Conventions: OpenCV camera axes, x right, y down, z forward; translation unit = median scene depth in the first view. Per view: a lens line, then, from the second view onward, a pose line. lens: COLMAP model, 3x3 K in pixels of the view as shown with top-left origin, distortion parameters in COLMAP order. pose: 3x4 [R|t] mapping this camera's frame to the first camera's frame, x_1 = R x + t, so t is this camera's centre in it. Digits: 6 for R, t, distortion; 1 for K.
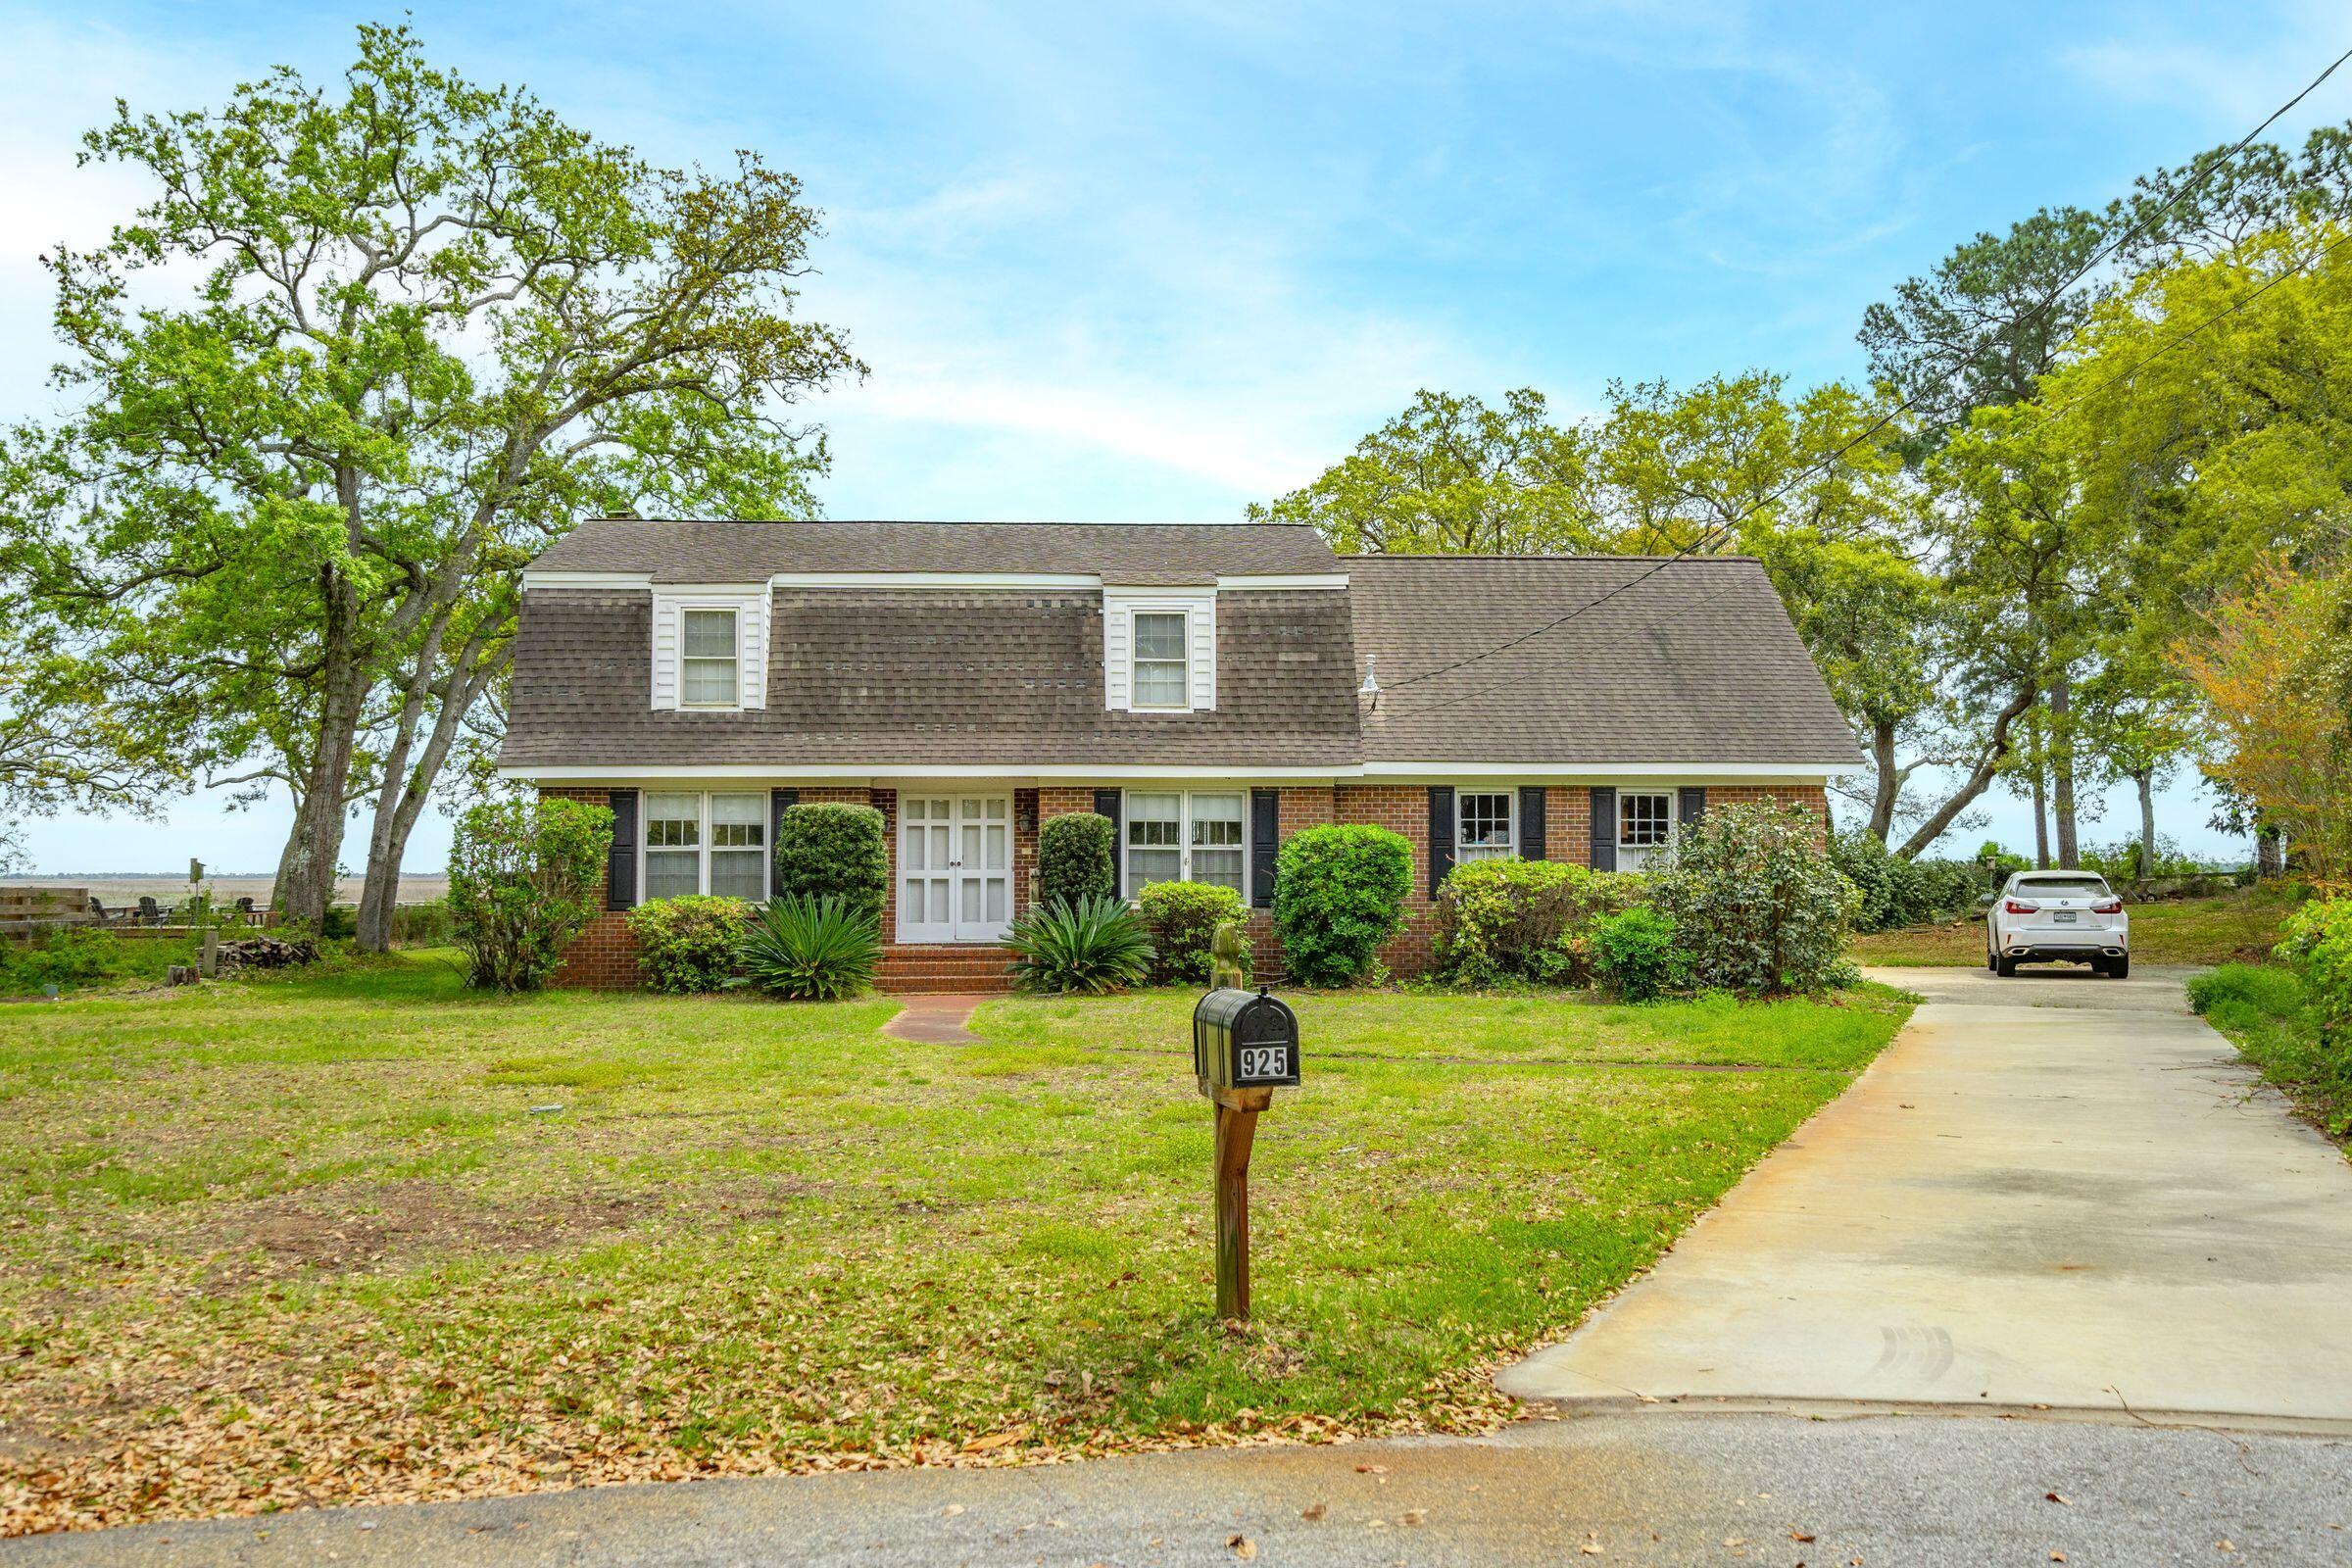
lens RADIAL K [[2119.9, 0, 1172.3], [0, 2119.9, 816.4], [0, 0, 1]] dist [0.008569, -0.008539]
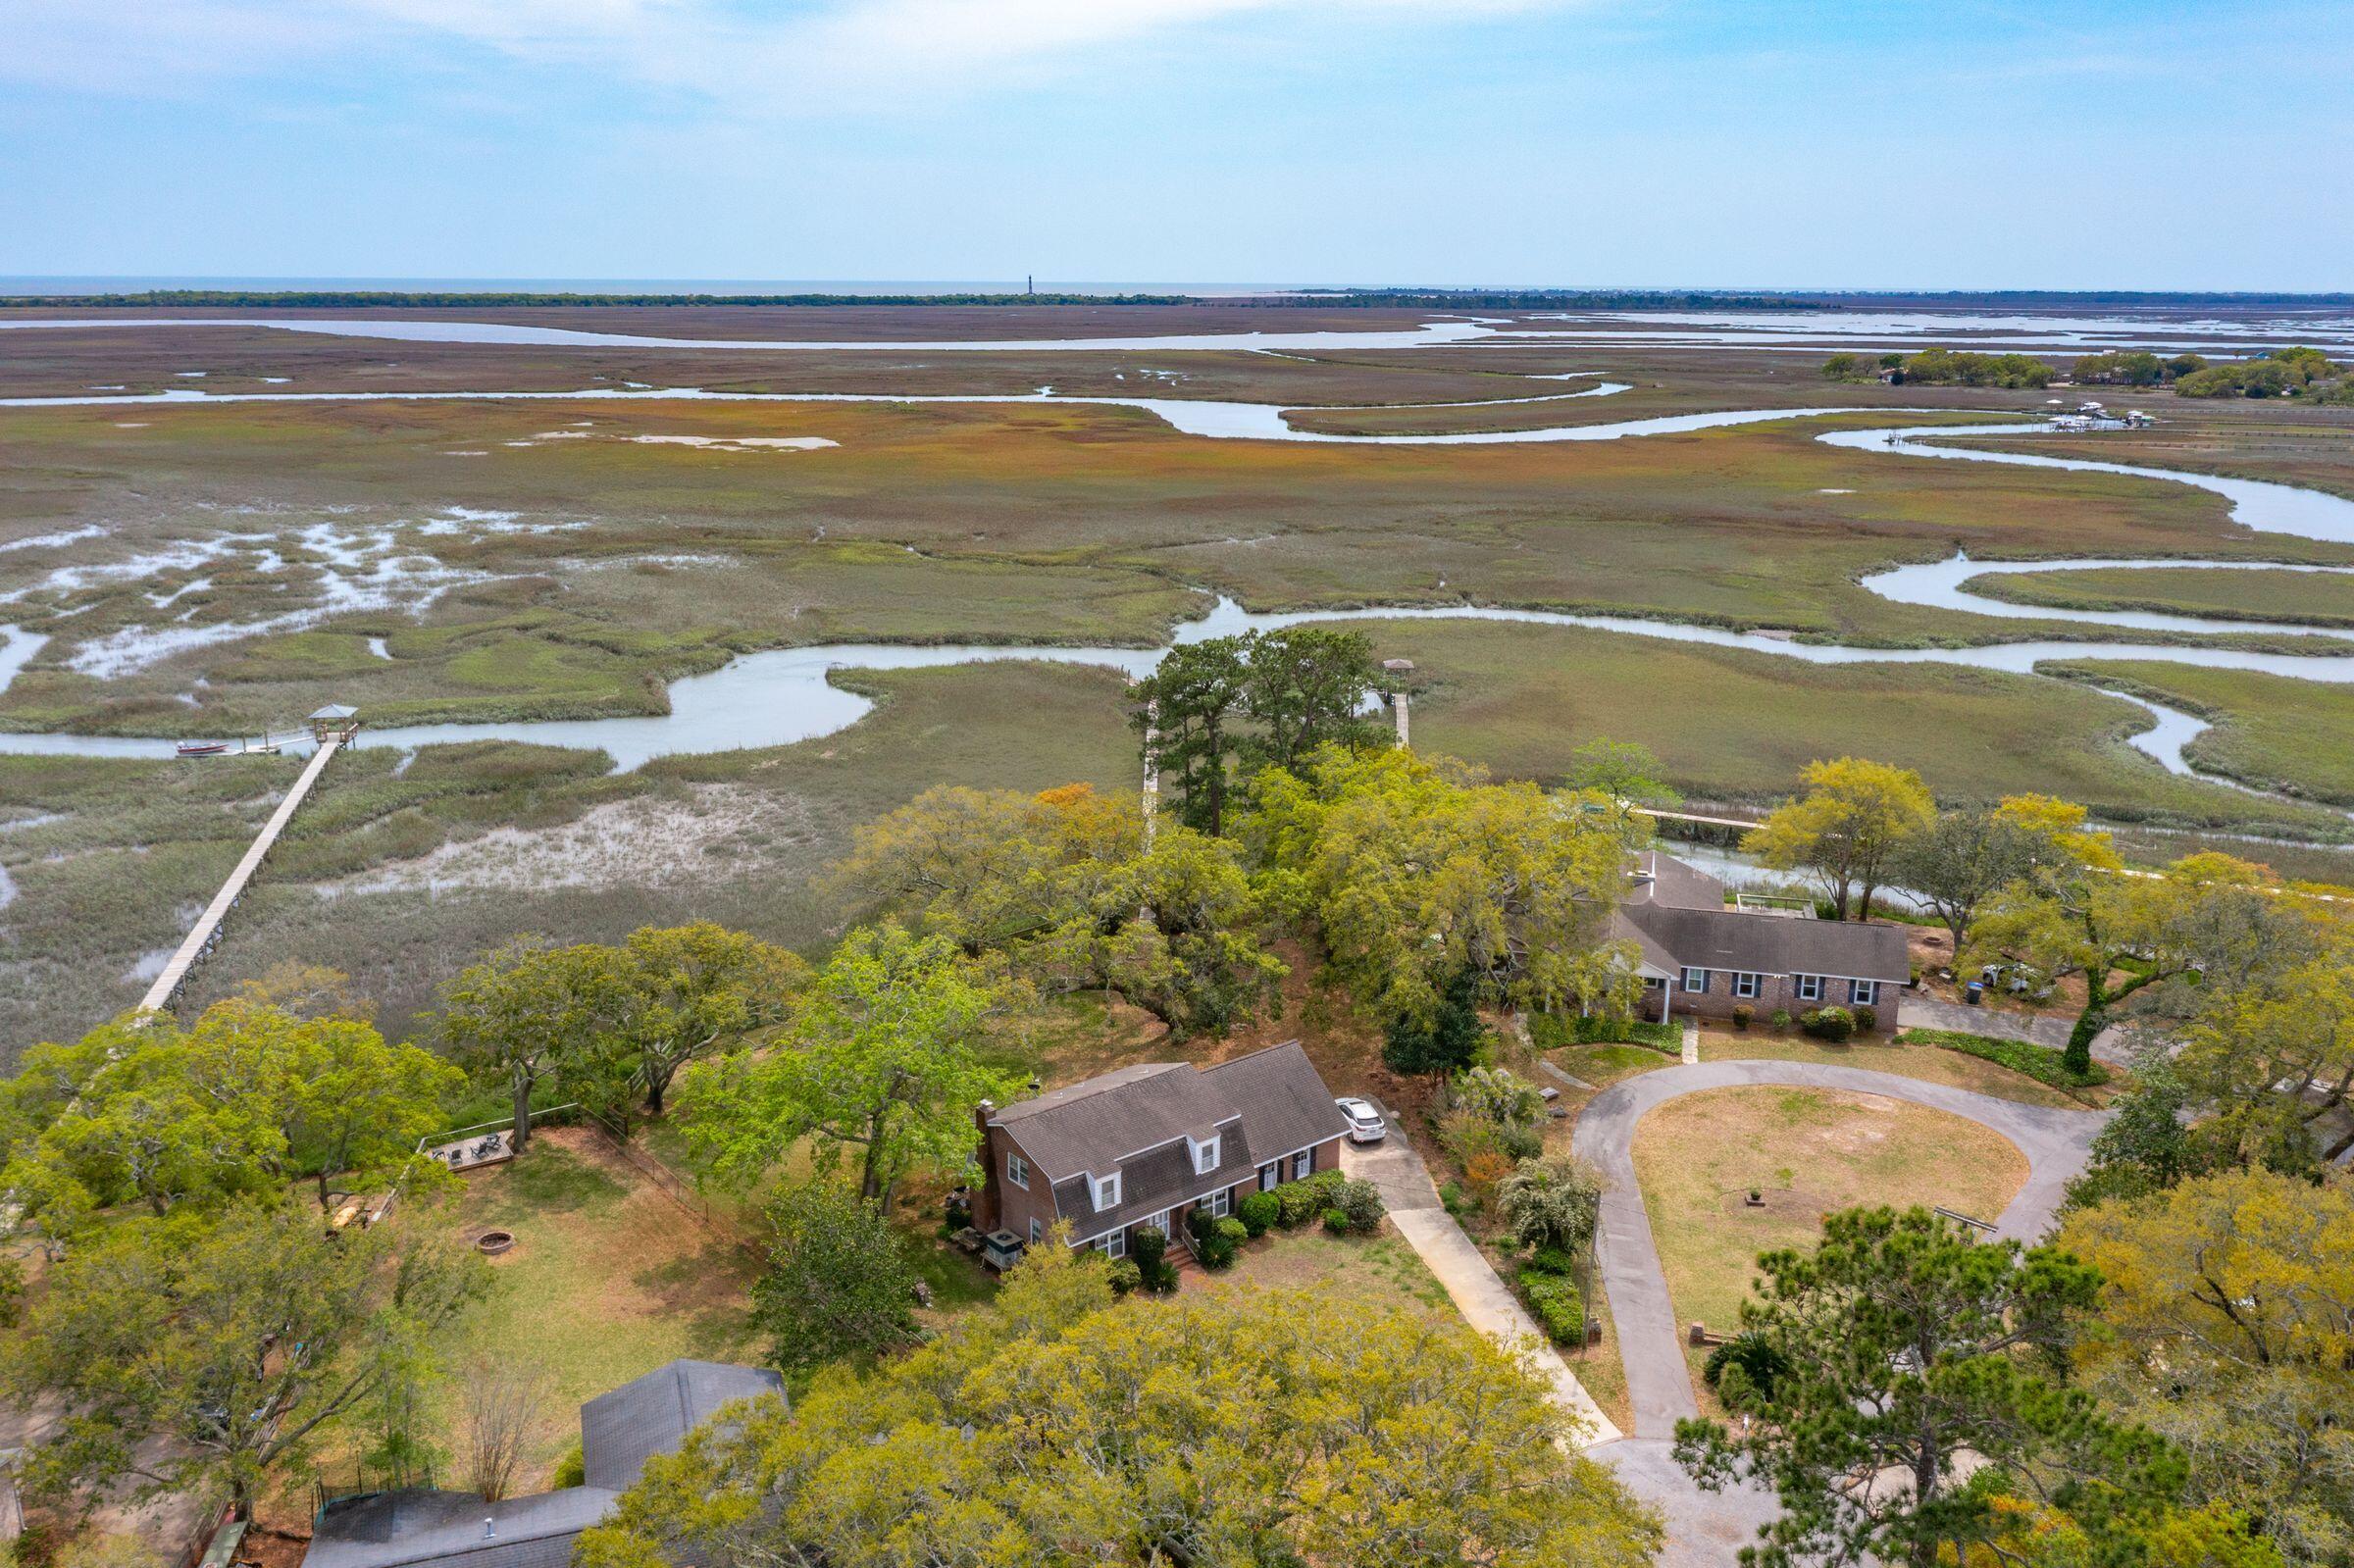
lens RADIAL K [[1901.0, 0, 1187.4], [0, 1901.0, 786.8], [0, 0, 1]] dist [-0.008462, 0.006381]
pose [[0.810222, -0.143894, 0.568185, -1.767421], [-0.027172, 0.959133, 0.281649, -1.578264], [-0.585493, -0.243636, 0.773201, -1.304122]]
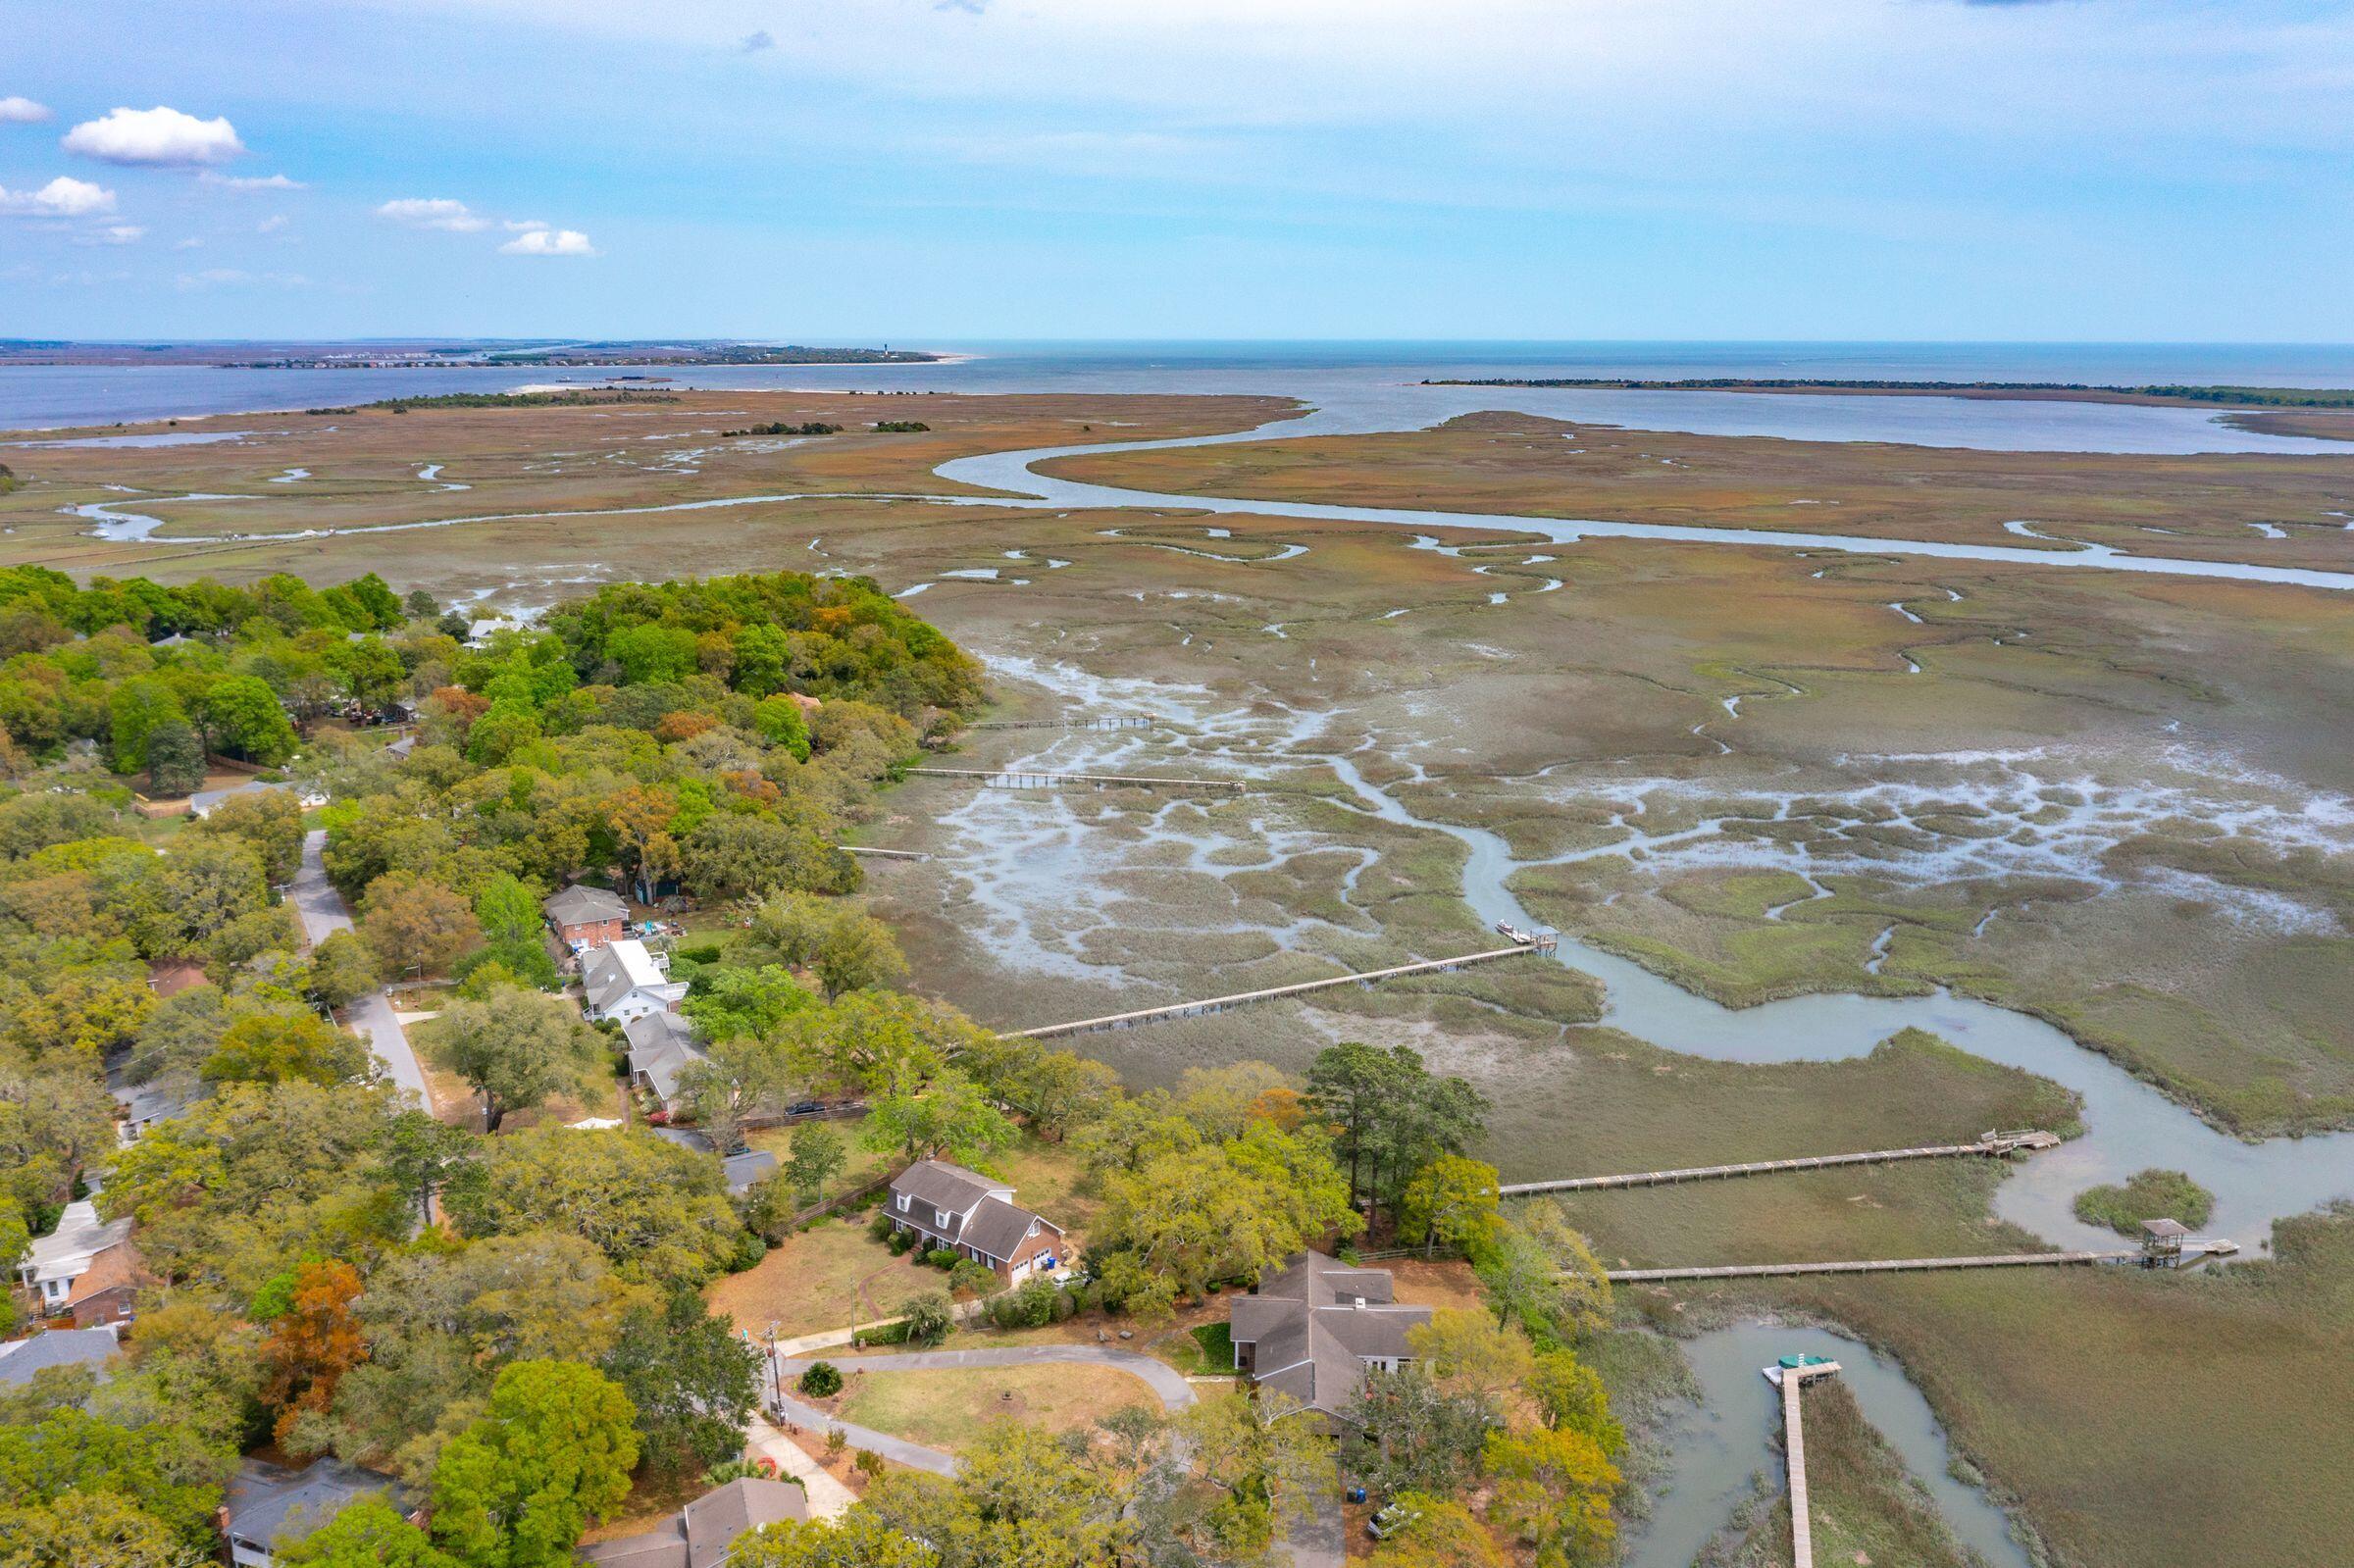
lens RADIAL K [[1867.7, 0, 1180.5], [0, 1867.7, 781.5], [0, 0, 1]] dist [-0.006689, 0.004824]
pose [[0.730008, 0.163763, -0.663529, 4.957969], [0.016590, 0.966335, 0.256750, -3.405087], [0.683237, -0.198438, 0.702715, -2.921704]]
